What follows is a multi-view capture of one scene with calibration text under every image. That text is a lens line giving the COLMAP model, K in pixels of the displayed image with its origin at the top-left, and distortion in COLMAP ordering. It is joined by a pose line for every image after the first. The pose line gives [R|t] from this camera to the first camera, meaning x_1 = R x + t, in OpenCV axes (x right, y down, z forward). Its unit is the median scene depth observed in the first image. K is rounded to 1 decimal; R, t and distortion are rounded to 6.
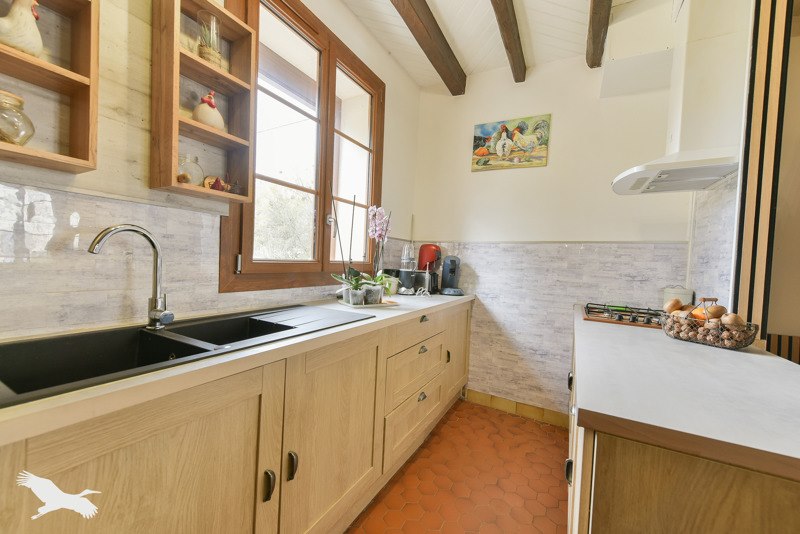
lens RADIAL K [[311.5, 0, 400.4], [0, 311.5, 268.4], [0, 0, 1]] dist [-0.001267, 0.000241]
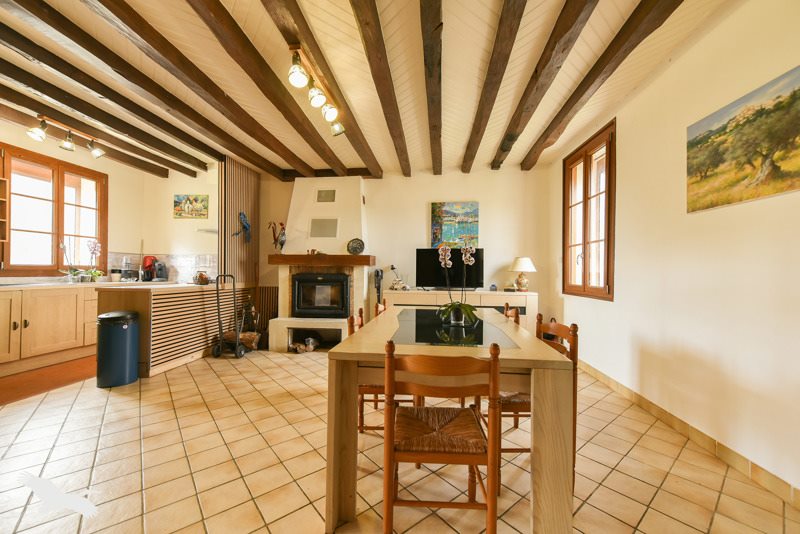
lens RADIAL K [[311.5, 0, 403.1], [0, 311.5, 269.4], [0, 0, 1]] dist [-0.001267, 0.000241]
pose [[0.907910, -0.034837, 0.417715, 0.787361], [0.045313, 0.998857, -0.015186, 0.114795], [-0.416709, 0.032716, 0.908451, -1.508630]]
